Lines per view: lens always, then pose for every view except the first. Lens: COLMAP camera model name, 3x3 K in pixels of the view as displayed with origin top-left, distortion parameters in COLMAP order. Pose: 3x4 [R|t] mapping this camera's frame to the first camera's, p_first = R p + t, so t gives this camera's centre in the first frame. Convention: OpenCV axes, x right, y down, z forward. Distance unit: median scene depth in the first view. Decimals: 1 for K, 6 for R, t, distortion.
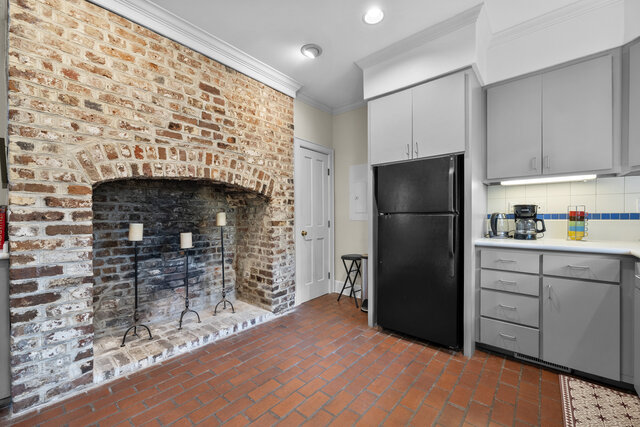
lens RADIAL K [[264.1, 0, 319.1], [0, 264.1, 217.5], [0, 0, 1]] dist [0.000954, 0.000426]
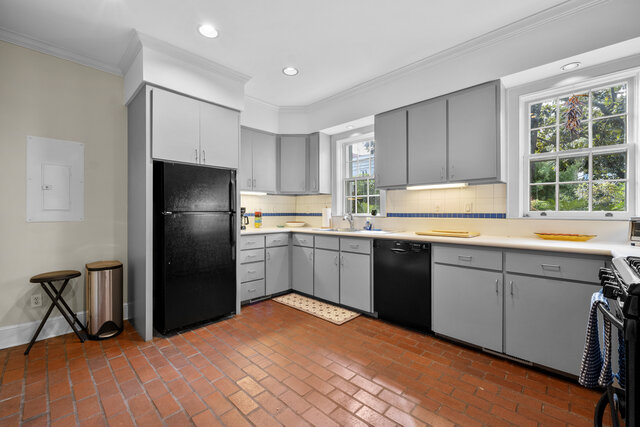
lens RADIAL K [[262.9, 0, 320.3], [0, 262.9, 212.1], [0, 0, 1]] dist [0.004813, -0.000048]
pose [[0.059677, 0.005875, 0.998200, -0.805245], [0.005151, 0.999968, -0.006193, -0.008397], [-0.998204, 0.005512, 0.059645, 0.464744]]
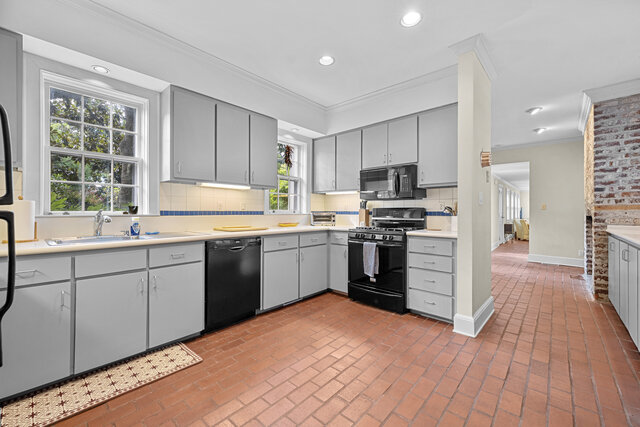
lens RADIAL K [[262.9, 0, 317.6], [0, 262.9, 210.6], [0, 0, 1]] dist [0.004813, -0.000048]
pose [[-0.999102, 0.001364, 0.042342, 0.000027], [0.001445, 0.999997, 0.001884, -0.011797], [-0.042339, 0.001943, -0.999101, 1.363368]]
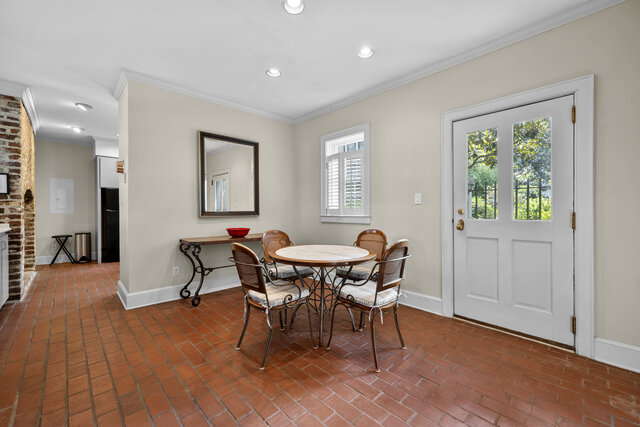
lens RADIAL K [[262.9, 0, 317.1], [0, 262.9, 213.0], [0, 0, 1]] dist [0.004813, -0.000048]
pose [[0.099260, -0.002422, 0.995059, -2.133614], [0.004176, 0.999989, 0.002017, 0.017474], [-0.995053, 0.003955, 0.099270, -1.157309]]
